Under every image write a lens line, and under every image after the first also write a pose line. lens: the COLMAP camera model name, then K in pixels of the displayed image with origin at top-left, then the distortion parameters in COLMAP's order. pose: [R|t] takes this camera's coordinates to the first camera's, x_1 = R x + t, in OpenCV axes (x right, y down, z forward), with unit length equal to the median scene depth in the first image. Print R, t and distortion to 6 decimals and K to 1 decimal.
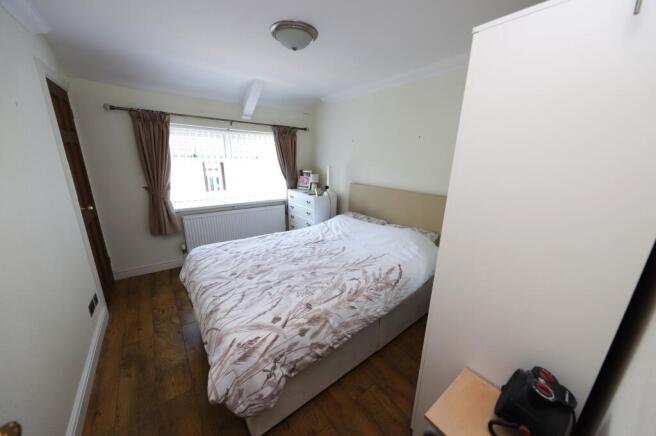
lens RADIAL K [[220.8, 0, 331.7], [0, 220.8, 220.1], [0, 0, 1]] dist [-0.015412, -0.000173]
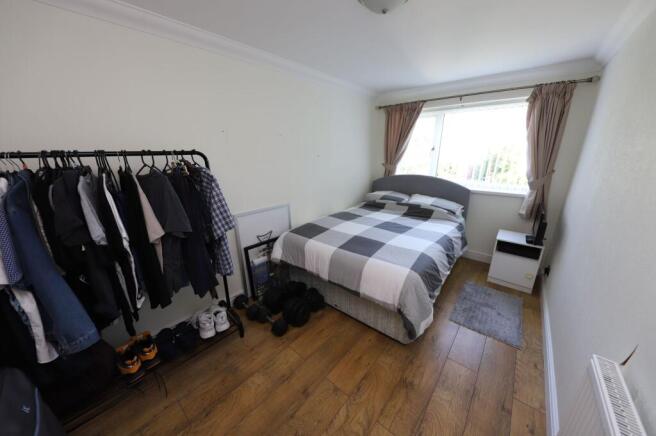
lens RADIAL K [[232.6, 0, 328.0], [0, 232.6, 218.0], [0, 0, 1]] dist [0.000082, -0.000073]
pose [[0.192792, 0.253068, -0.948044, 0.828945], [-0.242931, 0.948402, 0.203762, -0.065472], [0.950692, 0.191026, 0.244322, 0.589539]]
